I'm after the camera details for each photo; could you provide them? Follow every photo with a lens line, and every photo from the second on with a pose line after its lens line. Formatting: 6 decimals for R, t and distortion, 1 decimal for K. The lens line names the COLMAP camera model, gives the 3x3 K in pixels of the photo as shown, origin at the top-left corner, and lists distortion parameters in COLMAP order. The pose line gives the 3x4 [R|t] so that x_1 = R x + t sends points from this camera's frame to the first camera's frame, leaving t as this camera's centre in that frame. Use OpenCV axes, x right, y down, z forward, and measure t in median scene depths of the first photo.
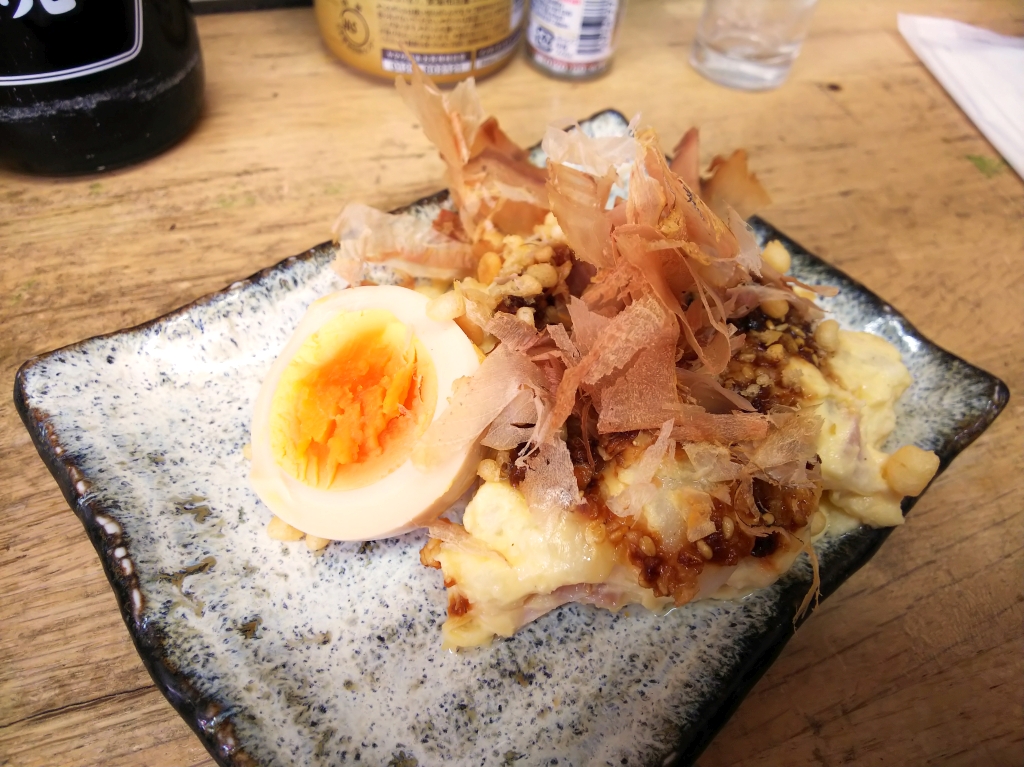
lens RADIAL K [[648.8, 0, 512.7], [0, 648.8, 385.8], [0, 0, 1]] dist [0.006875, -0.010846]
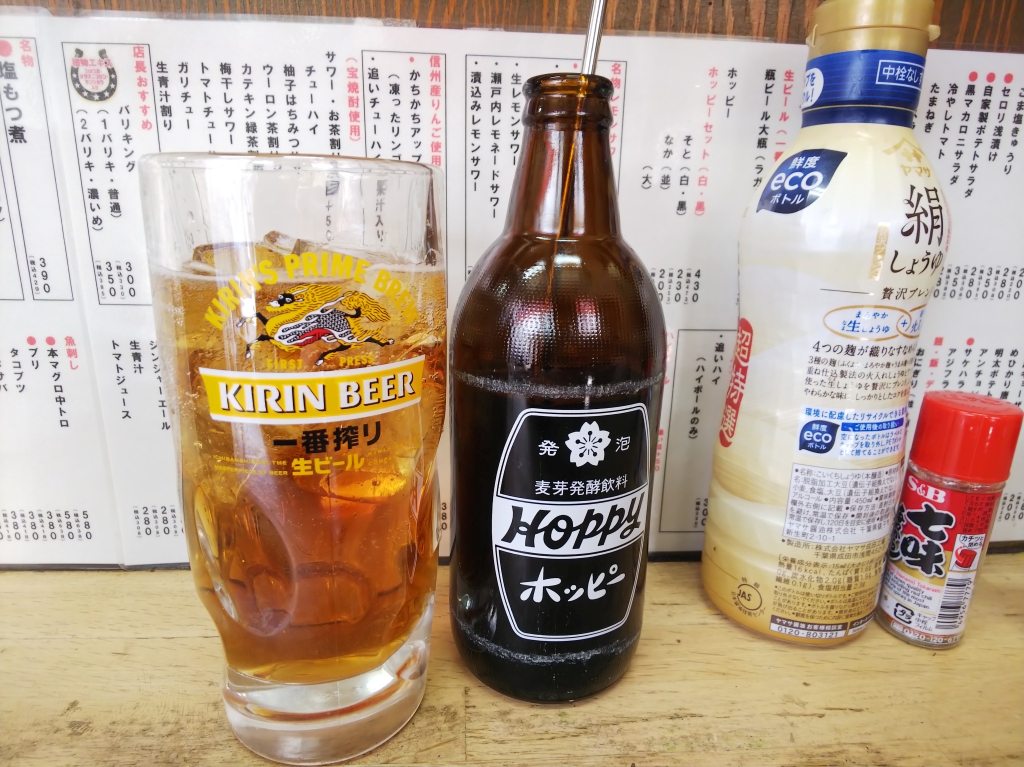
lens RADIAL K [[648.8, 0, 509.3], [0, 648.8, 385.1], [0, 0, 1]] dist [0.006875, -0.010846]
pose [[0.962773, 0.009525, -0.270142, -0.361912], [-0.175276, 0.782804, -0.597073, -0.033243], [0.205781, 0.622196, 0.755332, -0.326446]]
